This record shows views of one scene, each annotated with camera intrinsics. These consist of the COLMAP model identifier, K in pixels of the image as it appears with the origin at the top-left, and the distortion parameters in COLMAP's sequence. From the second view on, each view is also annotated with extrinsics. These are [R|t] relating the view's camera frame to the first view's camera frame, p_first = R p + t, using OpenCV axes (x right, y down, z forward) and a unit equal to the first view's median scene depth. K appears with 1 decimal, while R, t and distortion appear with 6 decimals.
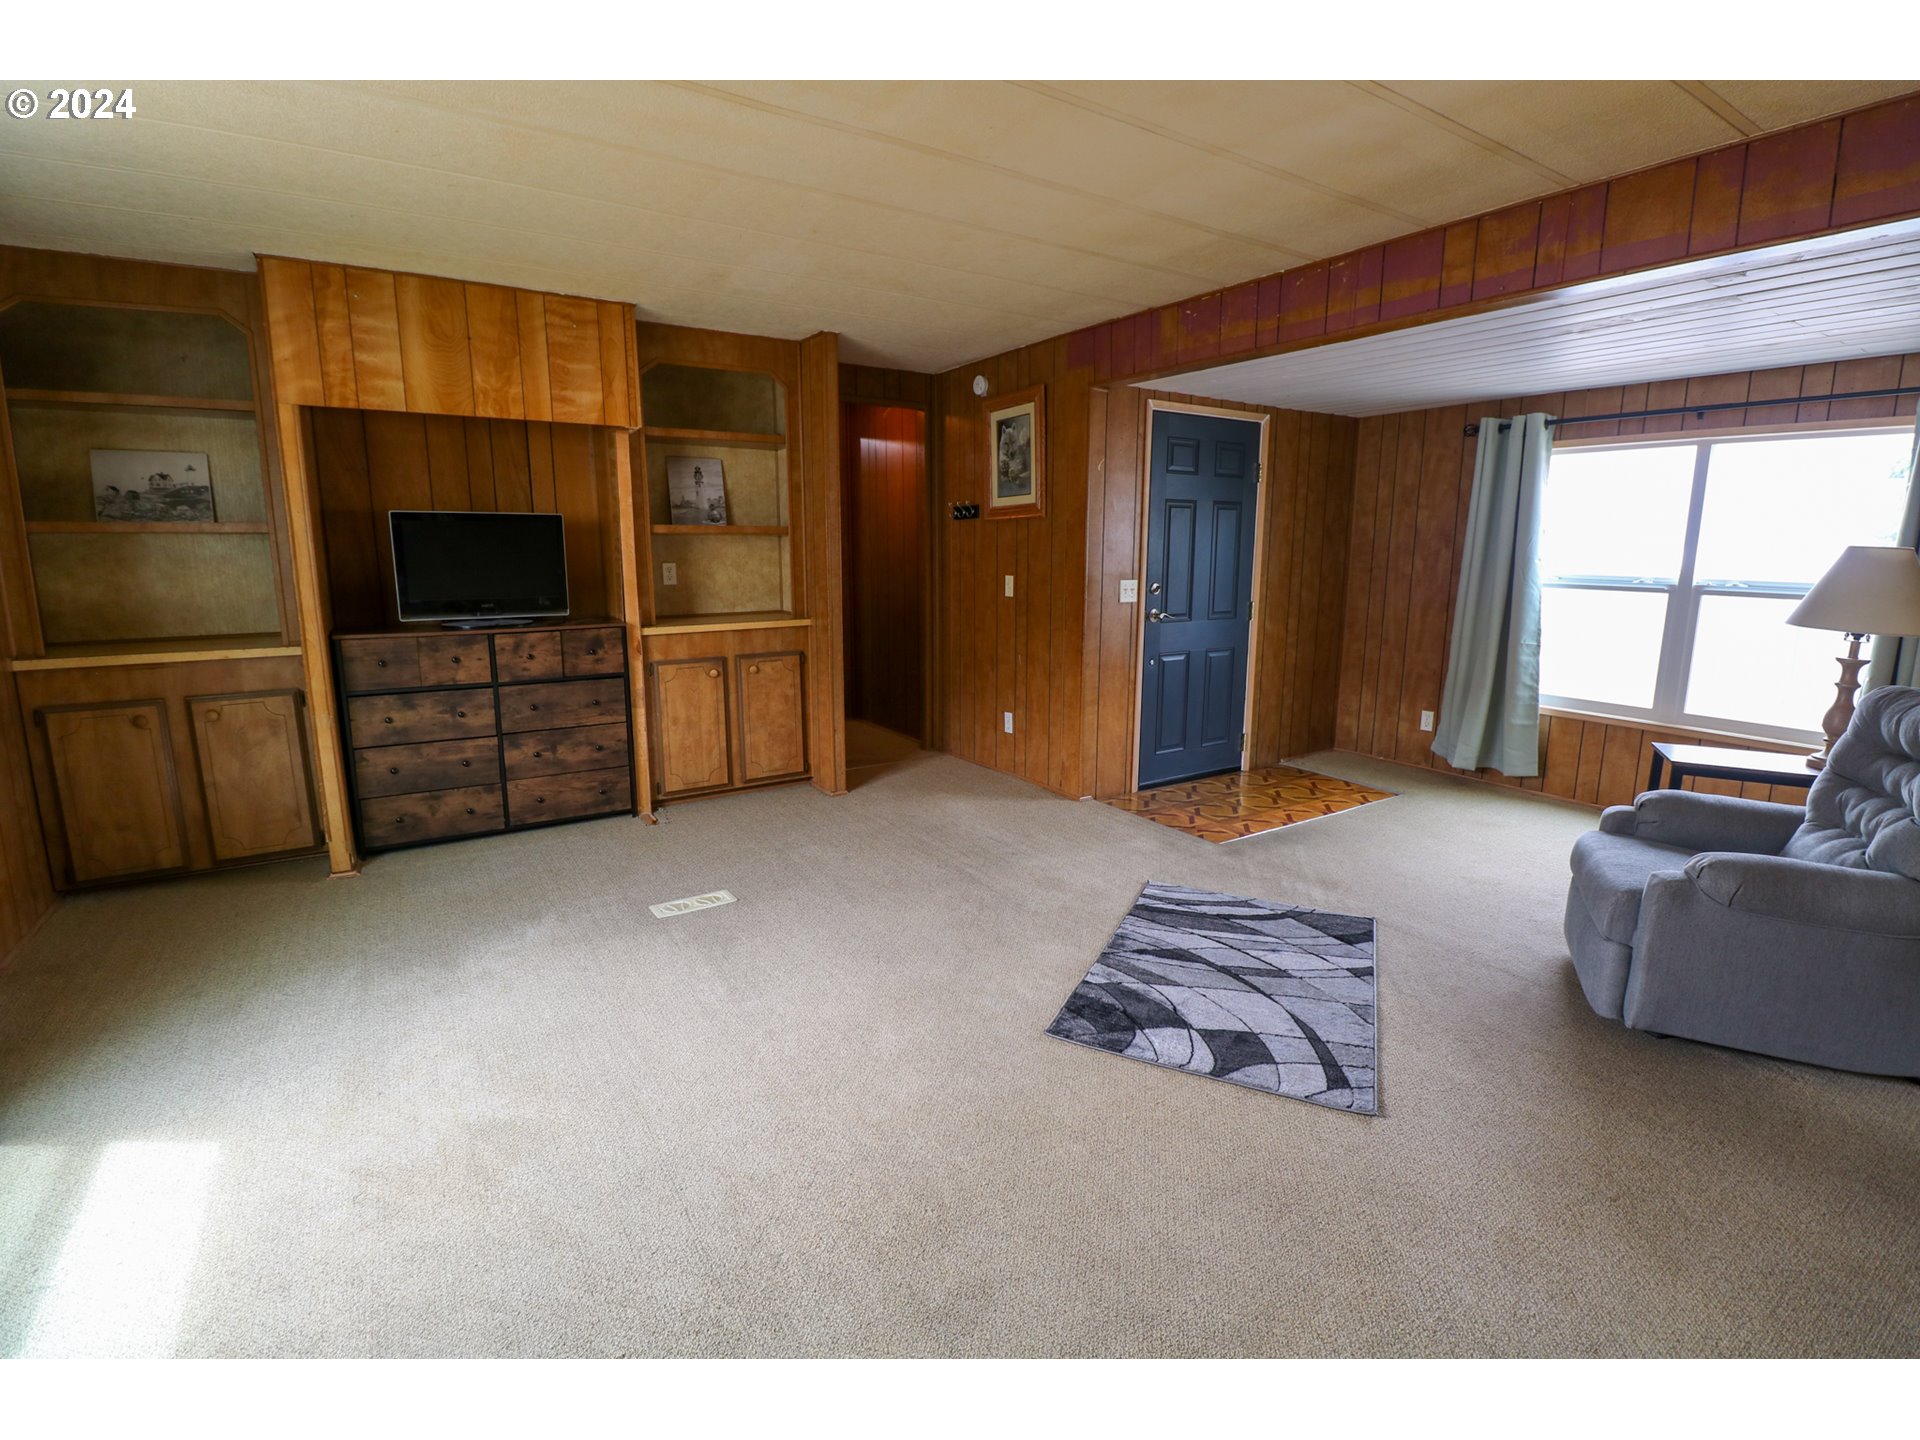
lens RADIAL K [[883.2, 0, 970.0], [0, 883.2, 701.1], [0, 0, 1]] dist [-0.001698, -0.012633]
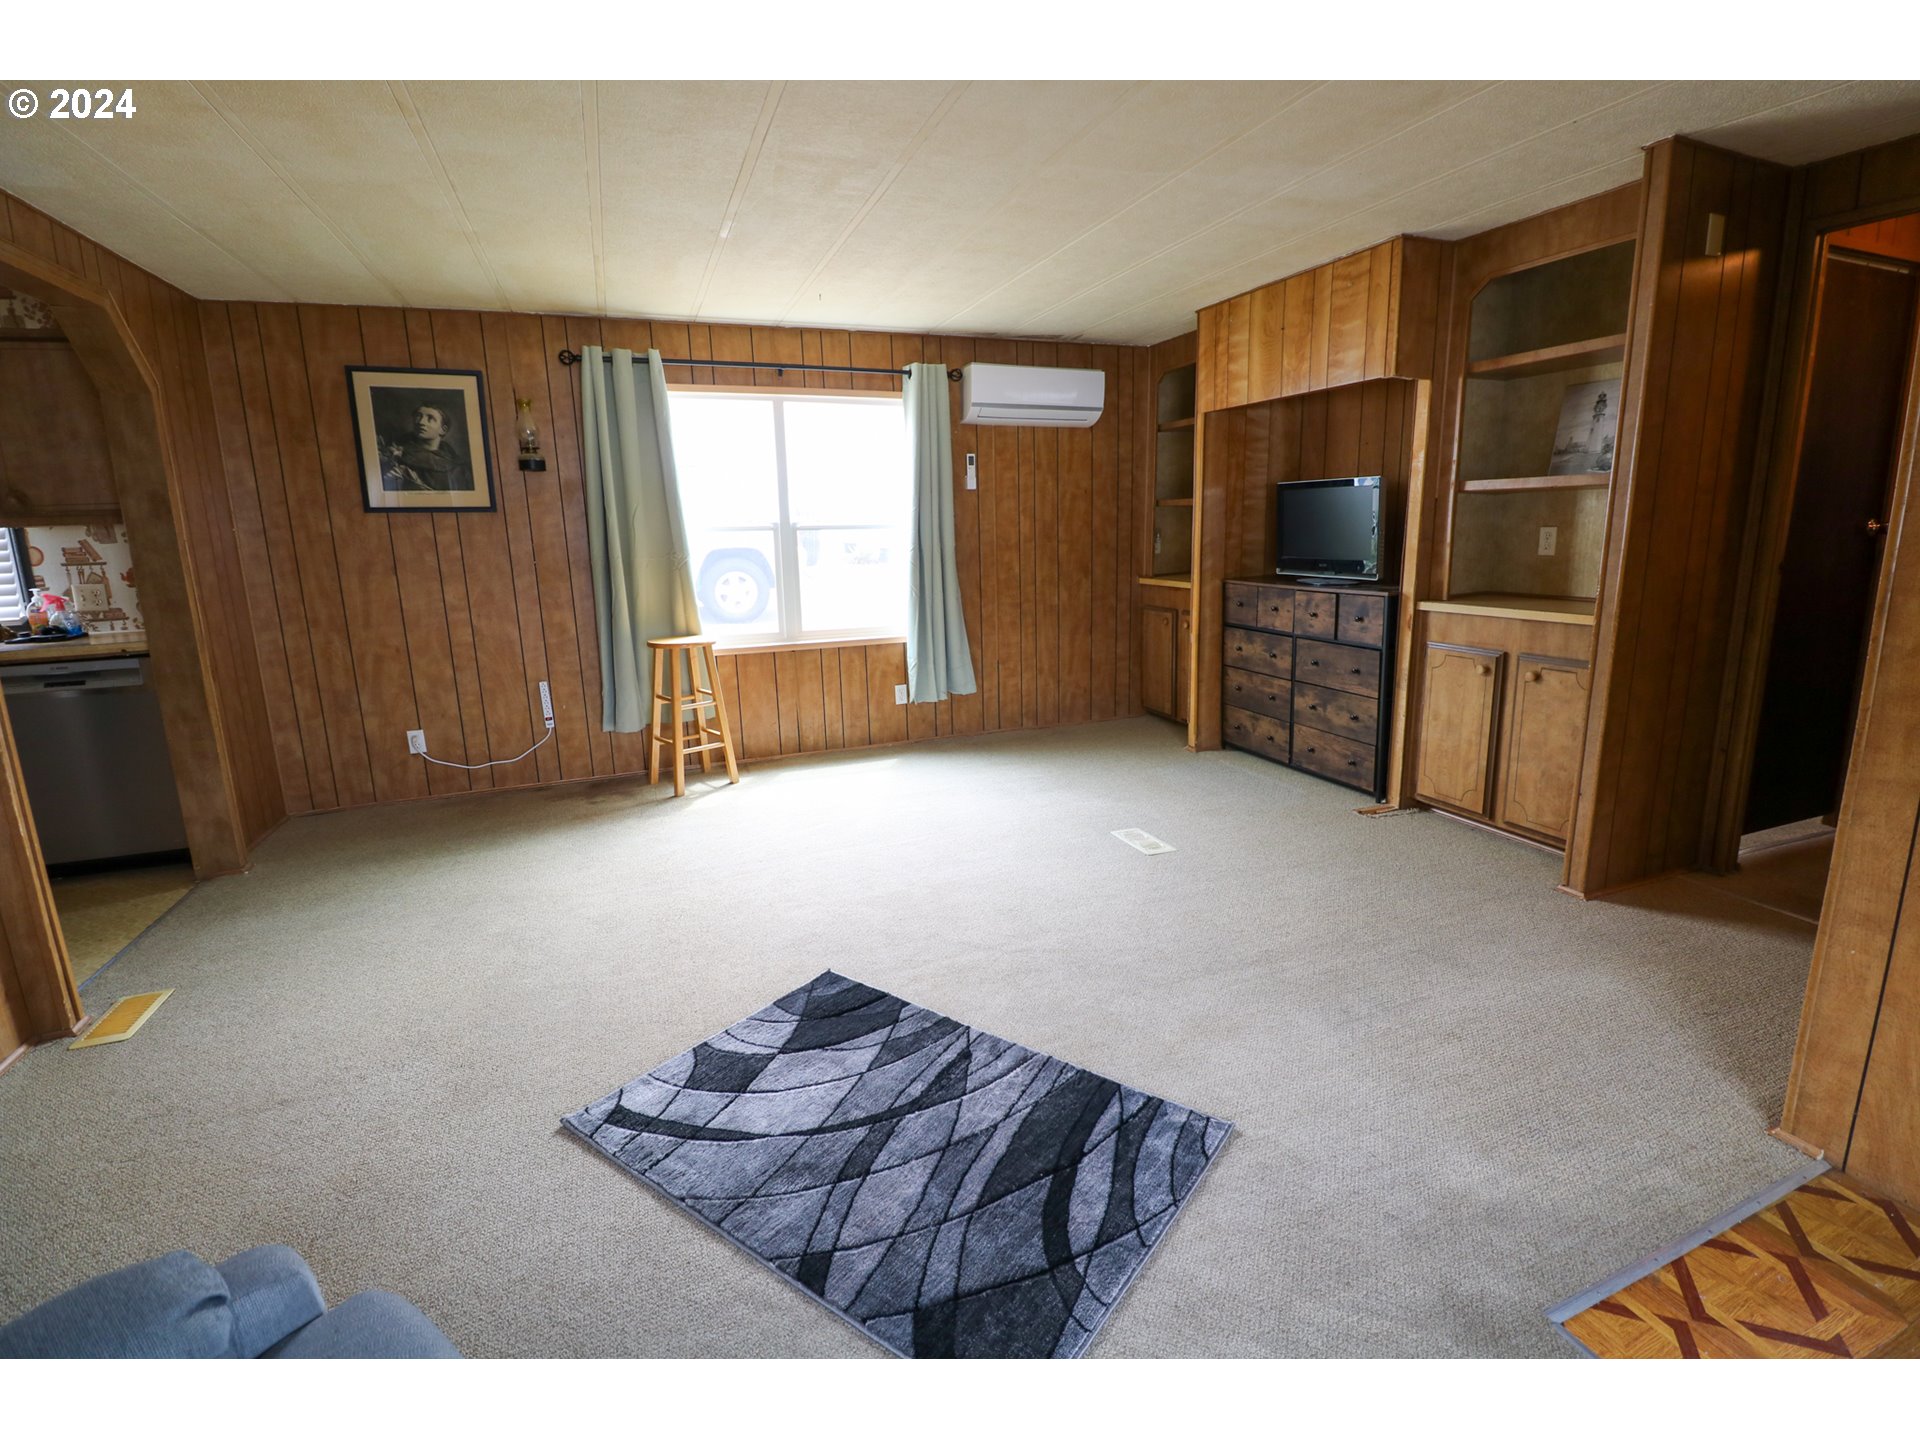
lens RADIAL K [[883.2, 0, 975.0], [0, 883.2, 702.4], [0, 0, 1]] dist [-0.001698, -0.012633]
pose [[-0.194695, 0.199377, -0.960387, 0.628461], [-0.146761, 0.962180, 0.229501, -0.133078], [0.969822, 0.185630, -0.158070, 0.787000]]
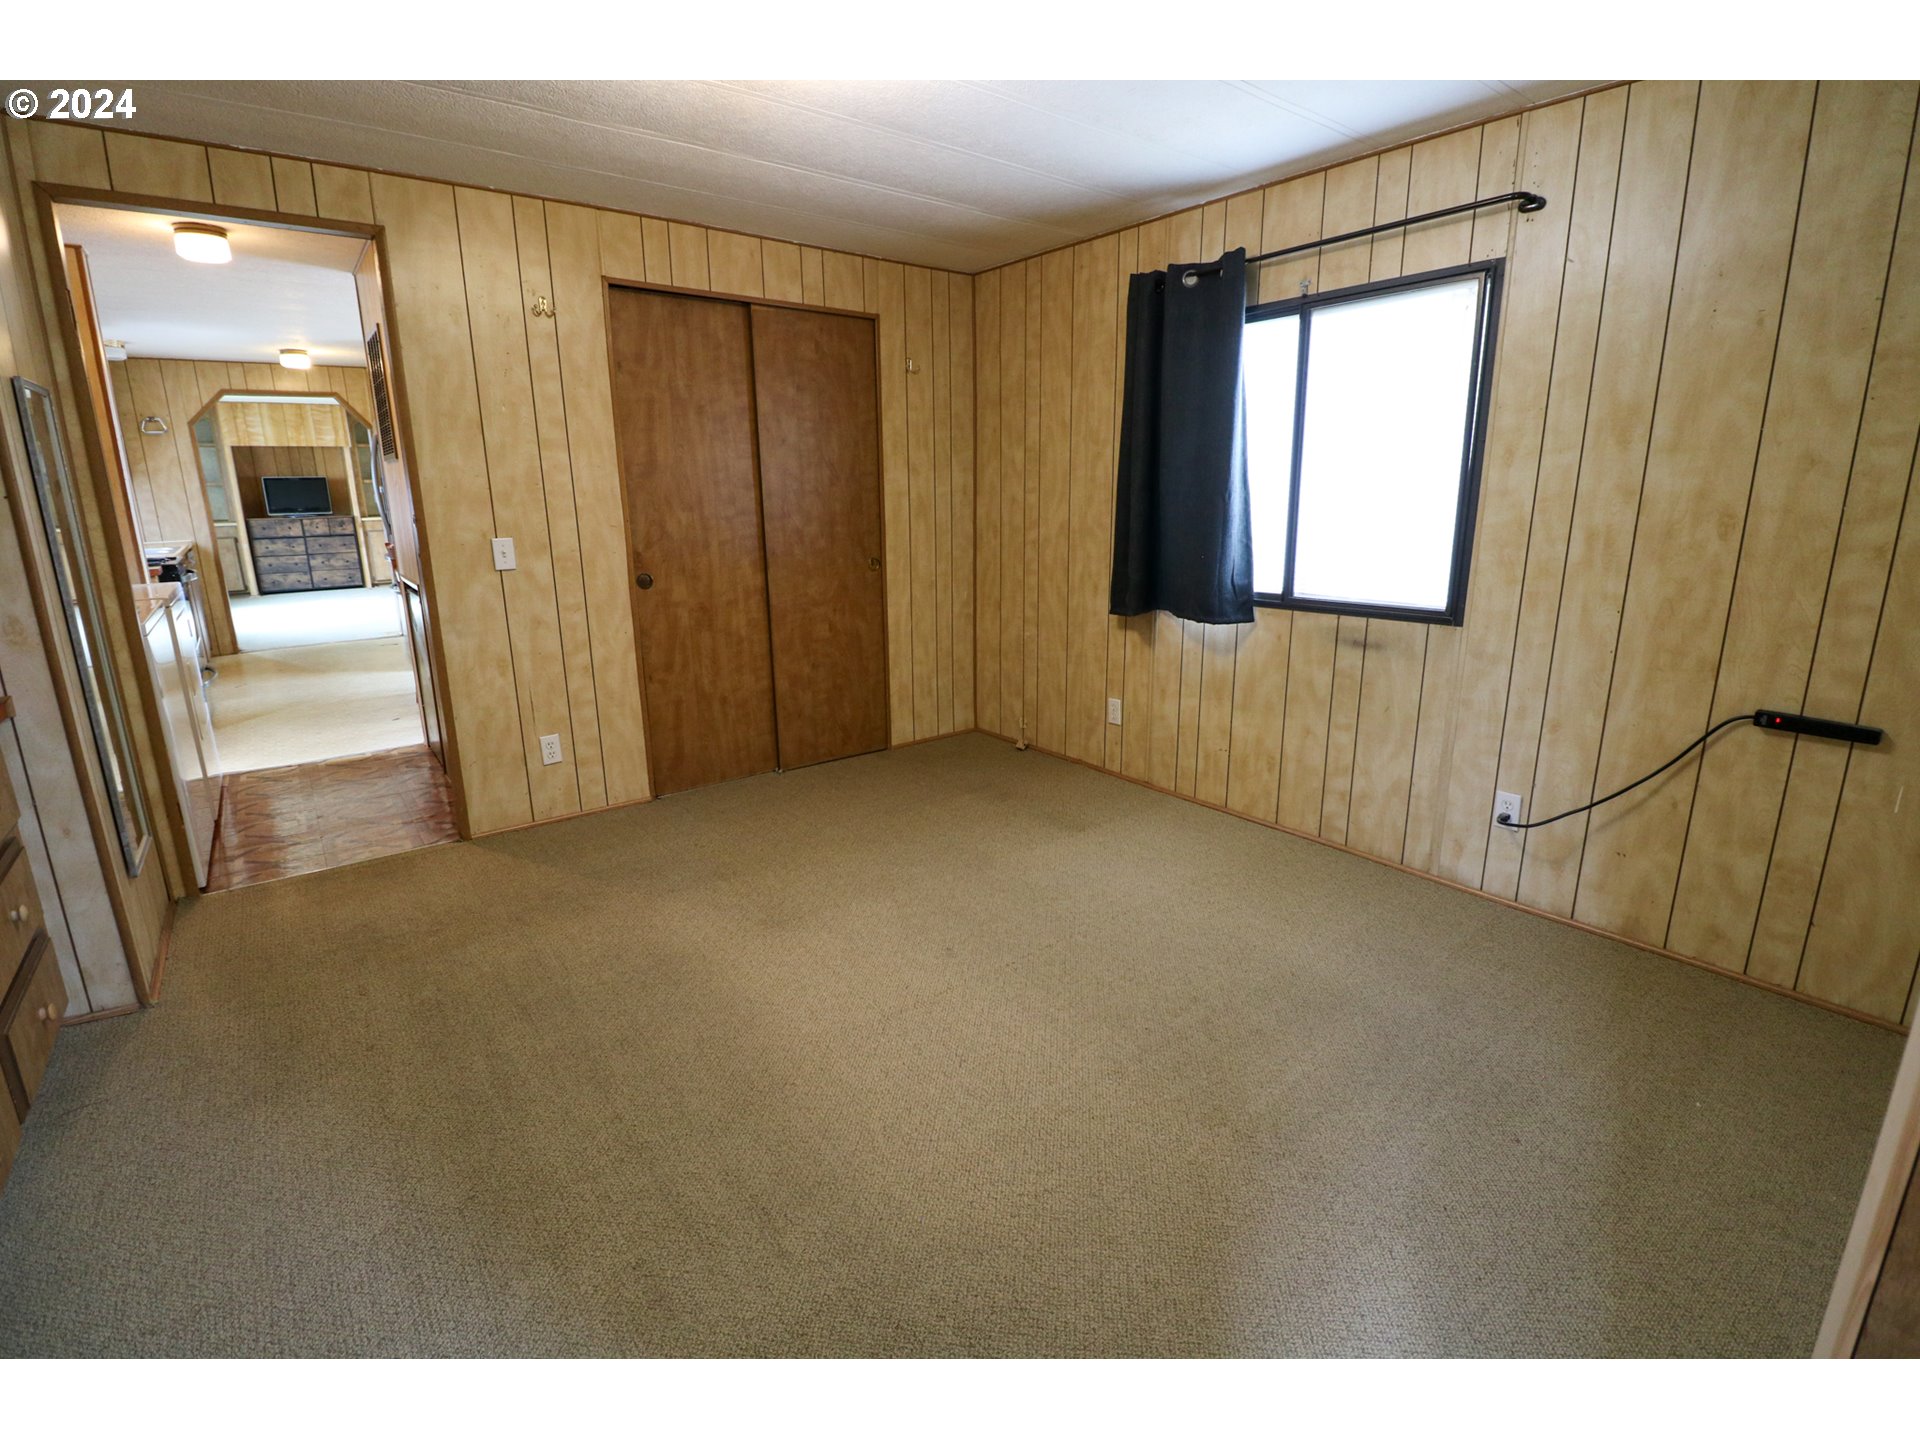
lens RADIAL K [[883.2, 0, 968.3], [0, 883.2, 703.1], [0, 0, 1]] dist [-0.001698, -0.012633]
pose [[0.996028, -0.028070, 0.084501, 1.371044], [0.021818, 0.997018, 0.074020, 0.358217], [-0.086327, -0.071883, 0.993670, -2.090534]]
